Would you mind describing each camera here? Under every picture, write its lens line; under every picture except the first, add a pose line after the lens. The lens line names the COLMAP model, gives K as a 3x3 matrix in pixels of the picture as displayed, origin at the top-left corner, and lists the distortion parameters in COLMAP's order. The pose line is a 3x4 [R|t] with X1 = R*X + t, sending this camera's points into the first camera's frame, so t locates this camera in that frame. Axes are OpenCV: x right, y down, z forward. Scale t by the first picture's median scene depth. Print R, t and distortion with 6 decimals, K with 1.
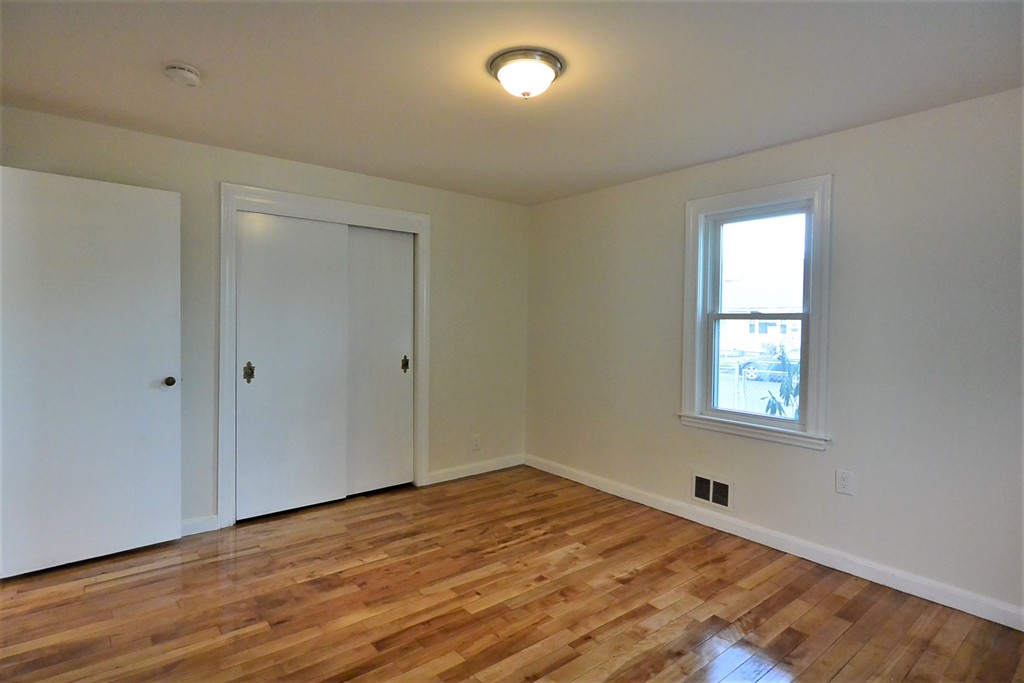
lens RADIAL K [[531.3, 0, 513.0], [0, 531.3, 337.0], [0, 0, 1]] dist [-0.004029, -0.001242]
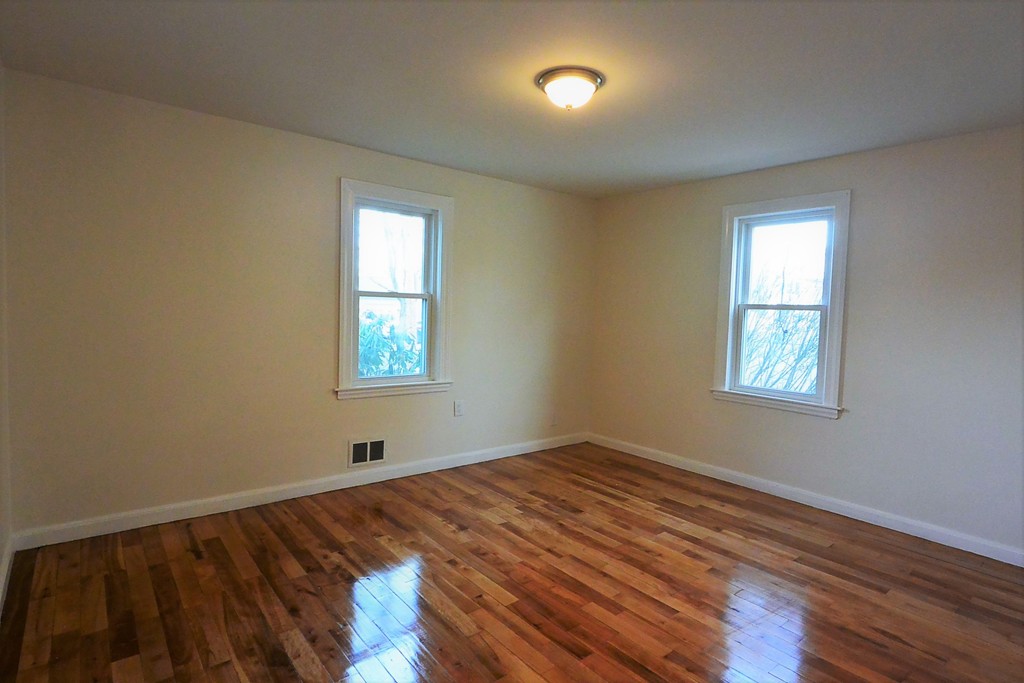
lens RADIAL K [[532.0, 0, 513.7], [0, 532.0, 336.4], [0, 0, 1]] dist [-0.005326, 0.000051]
pose [[0.002064, -0.070428, 0.997515, -0.786702], [-0.002136, 0.997514, 0.070432, -0.032007], [-0.999996, -0.002276, 0.001909, 0.763631]]
